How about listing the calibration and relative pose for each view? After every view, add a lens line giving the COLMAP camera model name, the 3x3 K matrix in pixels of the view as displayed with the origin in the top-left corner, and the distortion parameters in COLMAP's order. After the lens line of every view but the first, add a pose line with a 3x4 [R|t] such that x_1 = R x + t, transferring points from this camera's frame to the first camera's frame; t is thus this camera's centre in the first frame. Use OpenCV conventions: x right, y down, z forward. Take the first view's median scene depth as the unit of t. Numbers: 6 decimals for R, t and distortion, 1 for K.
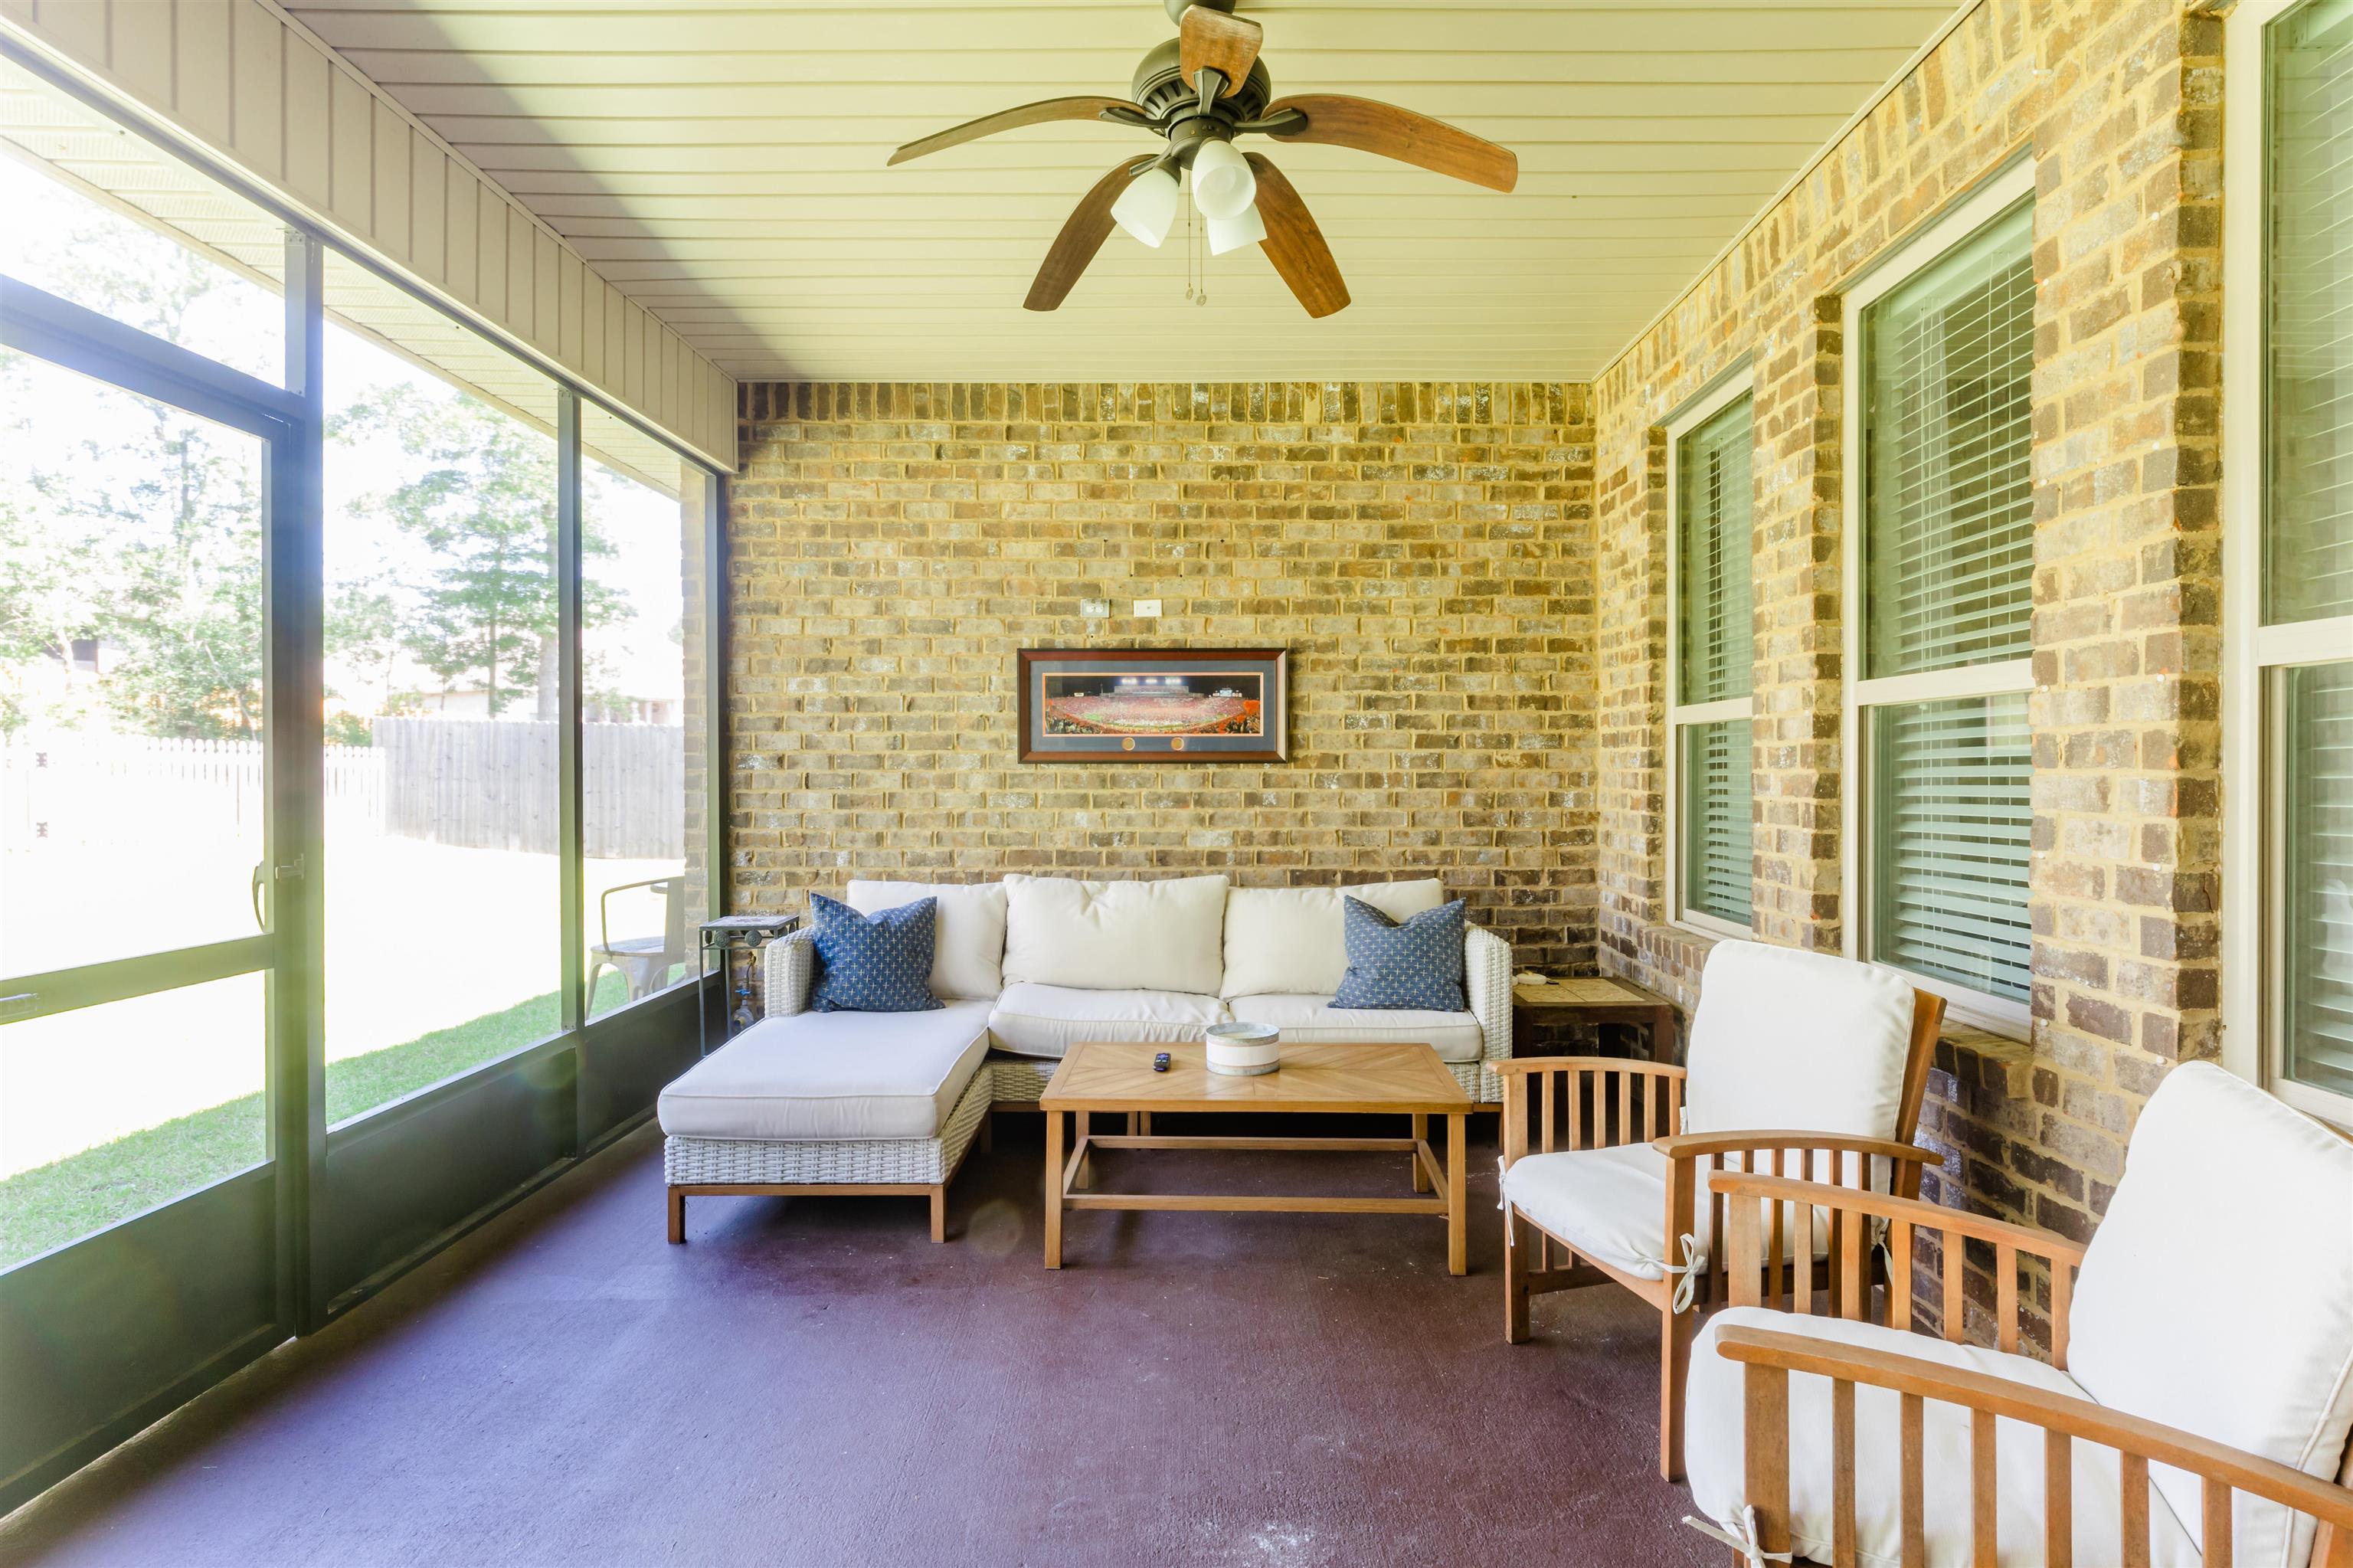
lens RADIAL K [[1152.4, 0, 1224.0], [0, 1152.4, 776.8], [0, 0, 1]] dist [-0.000327, 0.000288]
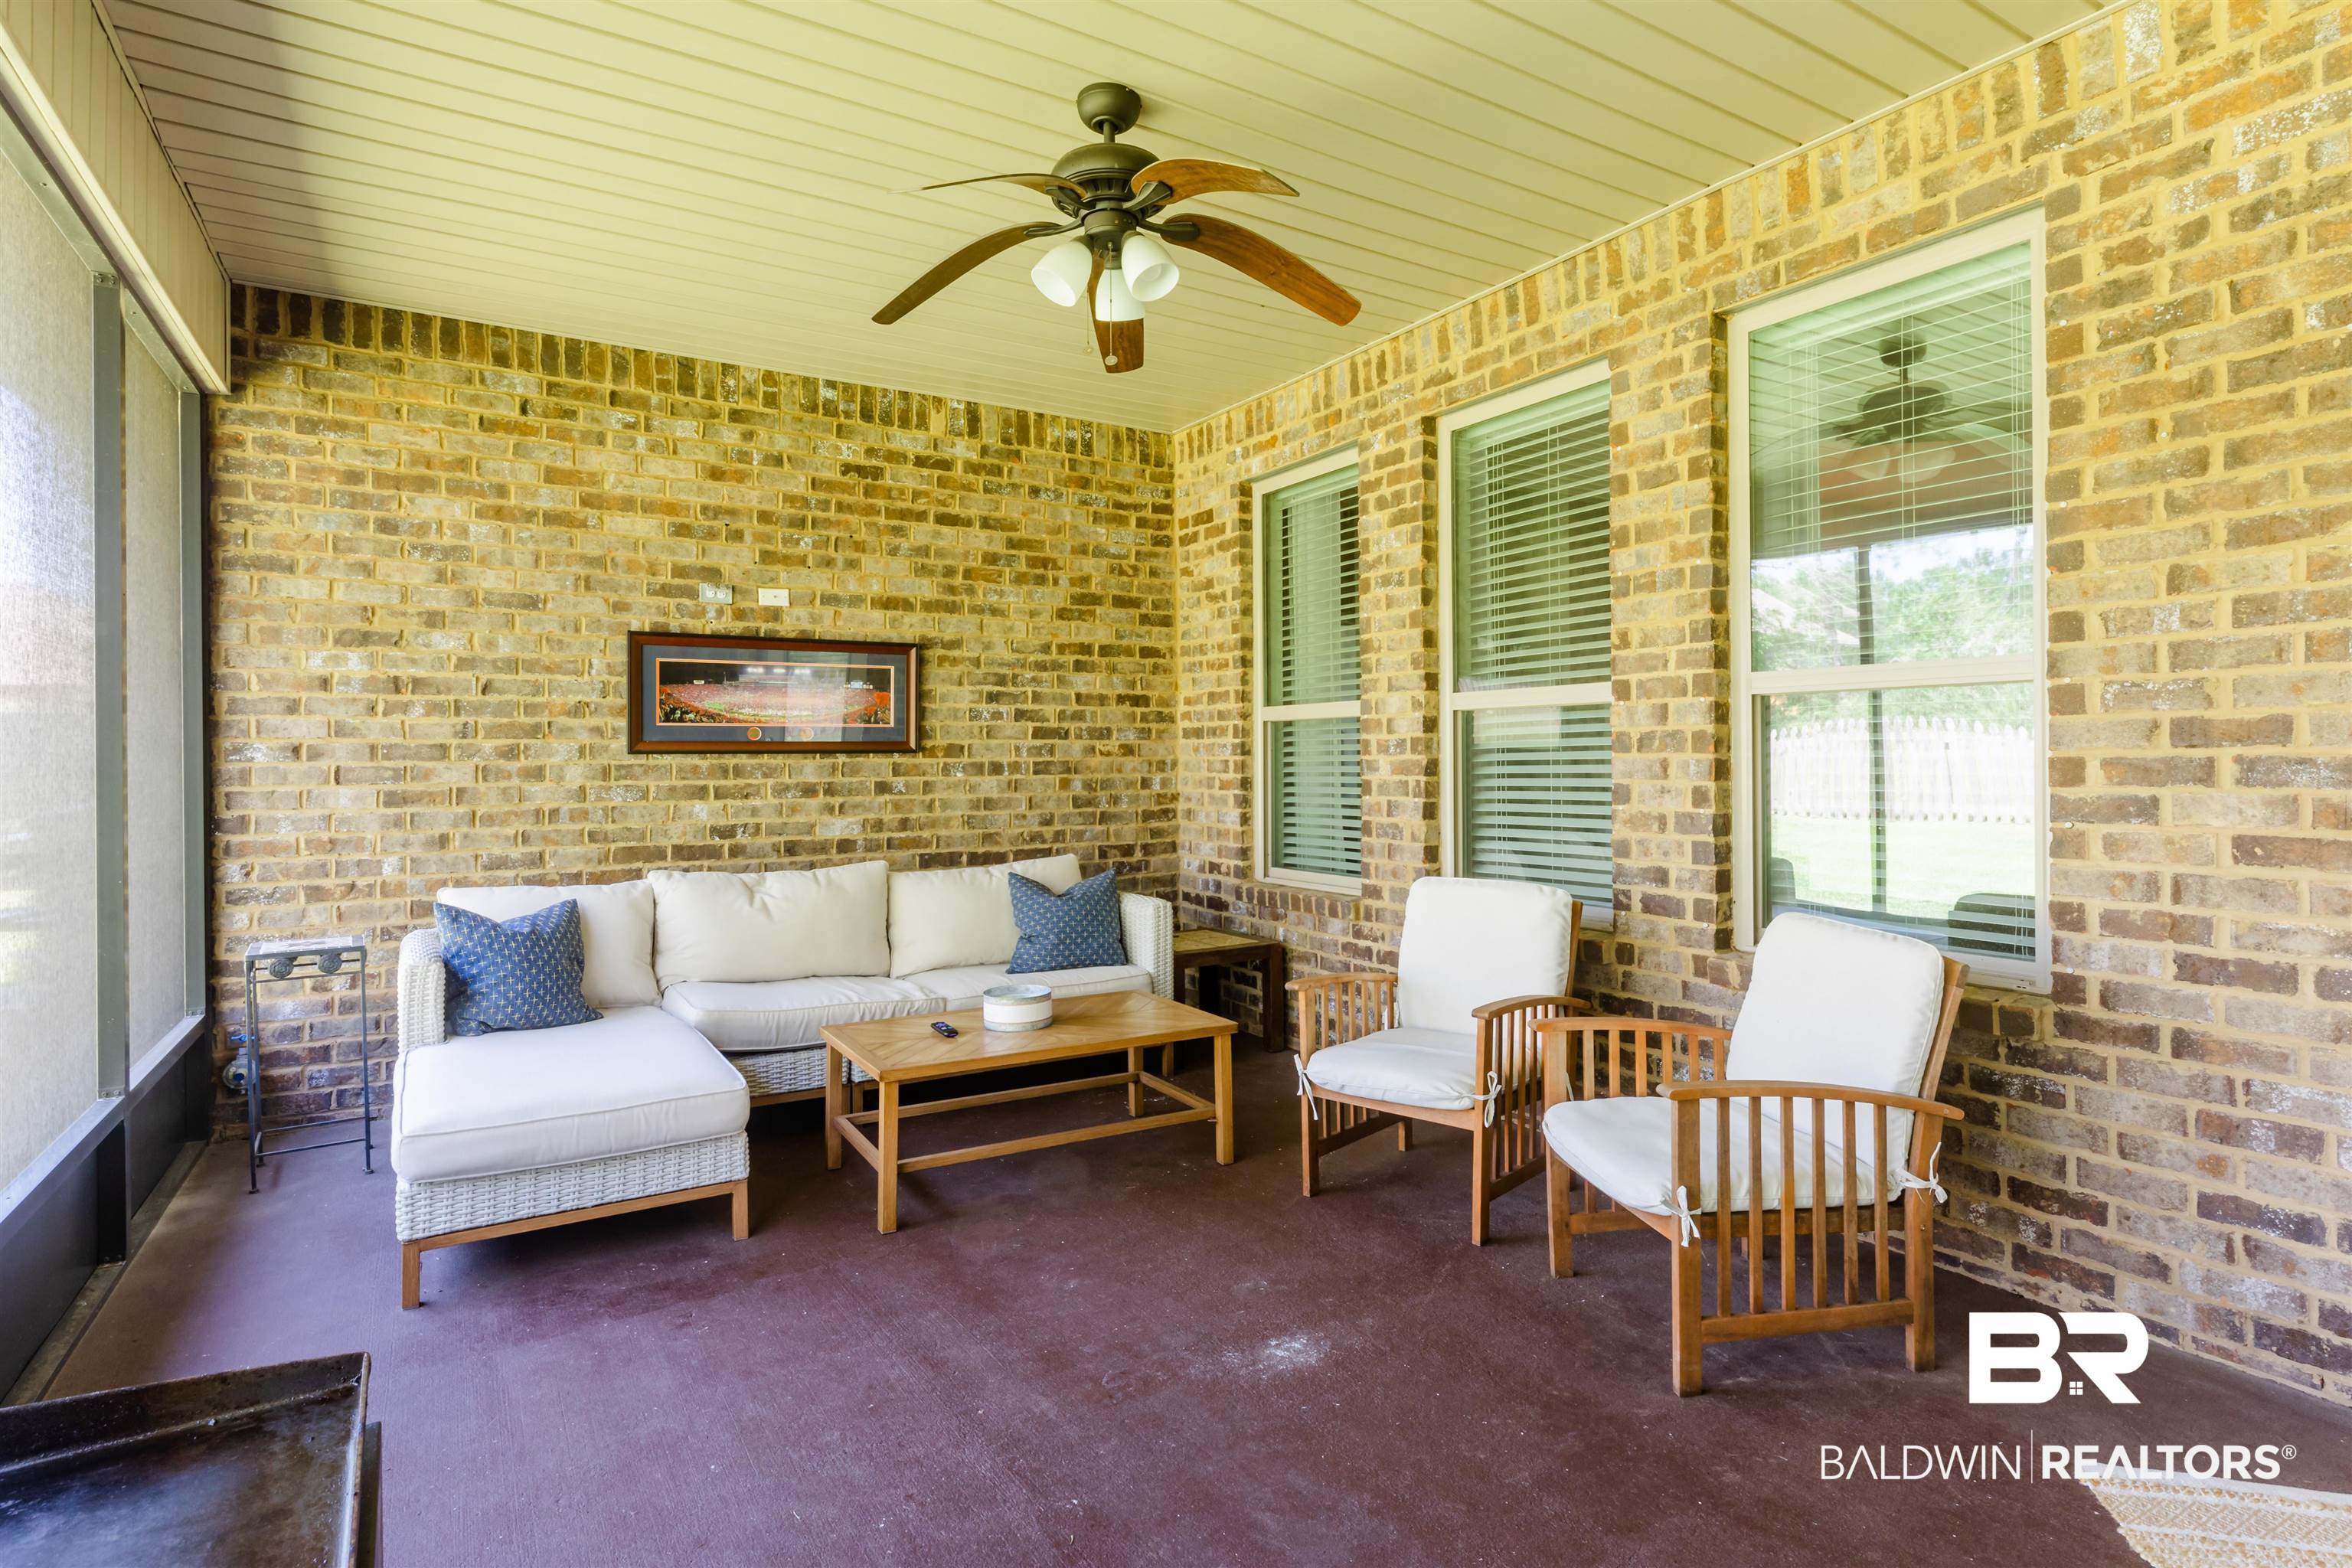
lens RADIAL K [[1151.9, 0, 1159.5], [0, 1151.9, 756.0], [0, 0, 1]] dist [-0.000327, 0.000288]
pose [[0.863230, -0.003426, 0.504799, -0.433722], [0.008730, 0.999929, -0.008142, 0.002660], [-0.504735, 0.011435, 0.863199, -0.033724]]
